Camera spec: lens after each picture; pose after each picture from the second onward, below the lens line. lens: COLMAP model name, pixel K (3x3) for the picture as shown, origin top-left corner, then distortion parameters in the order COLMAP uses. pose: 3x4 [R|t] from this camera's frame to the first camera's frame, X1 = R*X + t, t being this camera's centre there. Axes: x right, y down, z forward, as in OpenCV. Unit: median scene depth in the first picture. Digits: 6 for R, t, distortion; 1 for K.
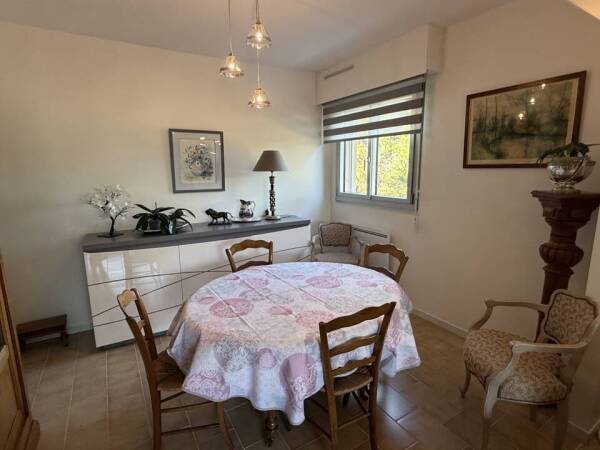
lens RADIAL K [[319.4, 0, 300.0], [0, 319.4, 225.0], [0, 0, 1]] dist [-0.002834, 0.001790]
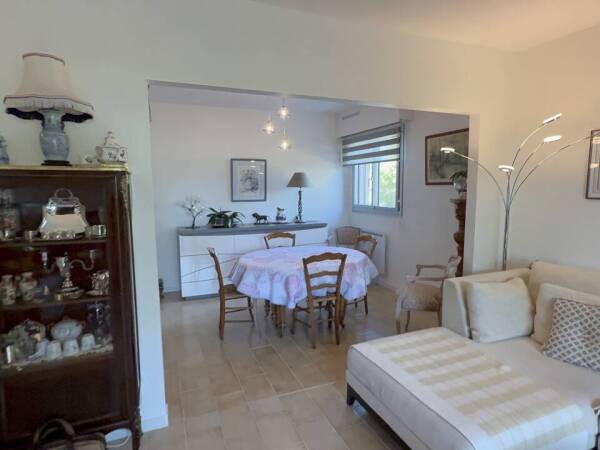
lens RADIAL K [[348.1, 0, 300.9], [0, 348.1, 225.7], [0, 0, 1]] dist [-0.024258, 0.032057]
pose [[0.987863, 0.020122, -0.154019, 0.209851], [-0.030167, 0.997547, -0.063161, 0.128902], [0.152370, 0.067041, 0.986047, -0.657181]]
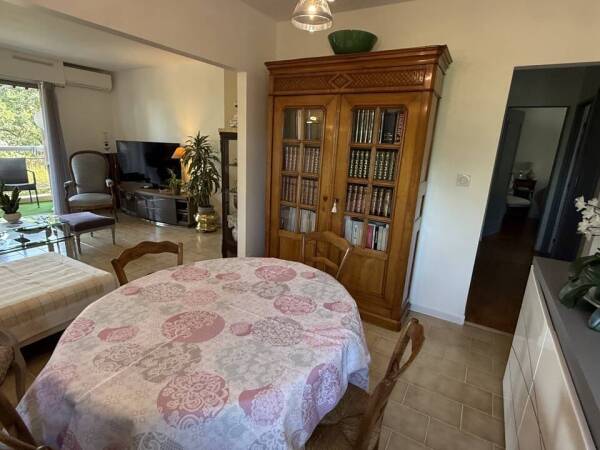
lens RADIAL K [[319.4, 0, 300.0], [0, 319.4, 225.0], [0, 0, 1]] dist [-0.002834, 0.001790]
pose [[-0.878787, 0.090443, -0.468565, 0.141538], [-0.125024, 0.903946, 0.408963, -0.233994], [0.460546, 0.417973, -0.783068, 1.263778]]
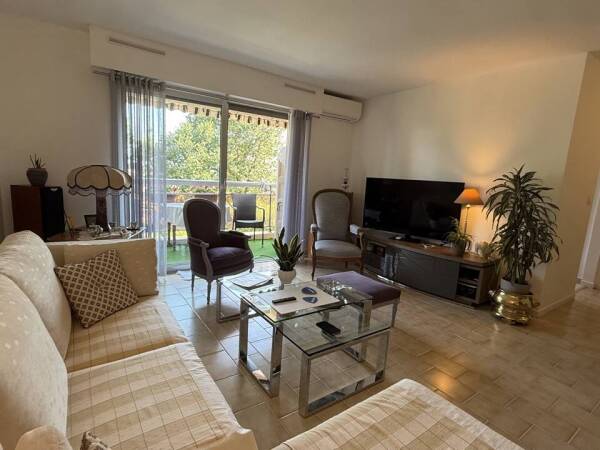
lens RADIAL K [[319.4, 0, 300.0], [0, 319.4, 225.0], [0, 0, 1]] dist [-0.002834, 0.001790]
pose [[-0.996542, -0.042736, -0.071257, 0.665707], [-0.064253, 0.940110, 0.334762, -0.021730], [0.052683, 0.338183, -0.939605, 0.435437]]
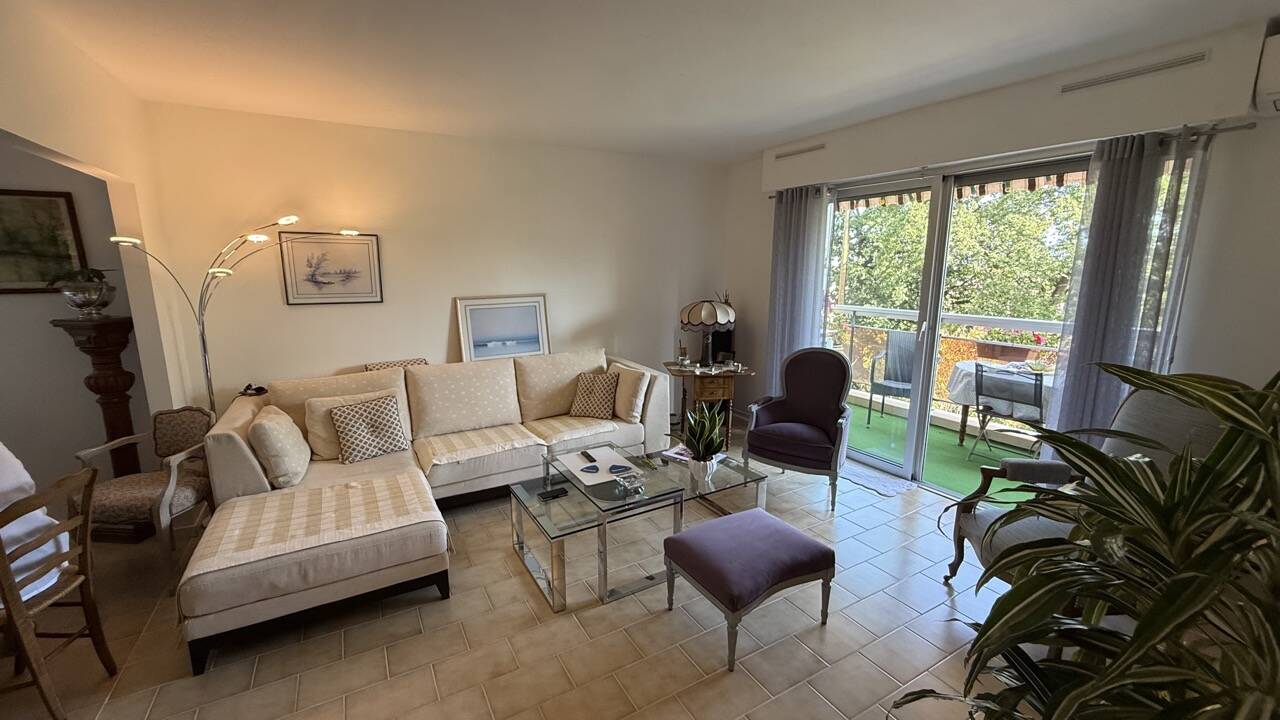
lens RADIAL K [[509.9, 0, 637.4], [0, 509.9, 361.6], [0, 0, 1]] dist [0.000462, 0.000130]
pose [[0.026822, -0.173404, 0.984486, -0.499275], [0.186127, 0.968484, 0.165514, 0.055553], [-0.982159, 0.178800, 0.058252, -0.510689]]
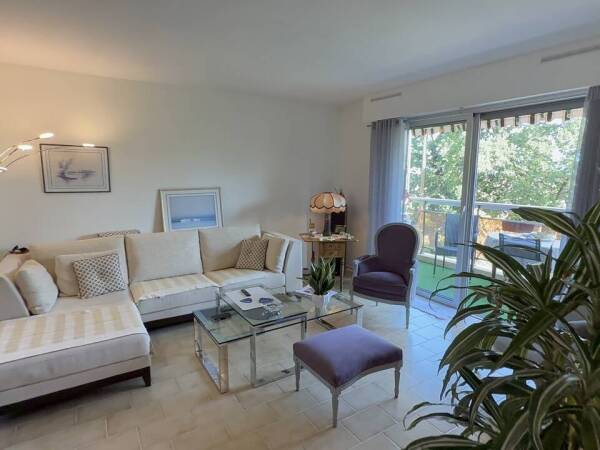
lens RADIAL K [[348.1, 0, 300.9], [0, 348.1, 225.7], [0, 0, 1]] dist [-0.024258, 0.032057]
pose [[-0.010253, -0.137827, 0.990403, -0.554880], [0.179536, 0.974106, 0.137418, 0.082384], [-0.983698, 0.179222, 0.014757, -0.541767]]
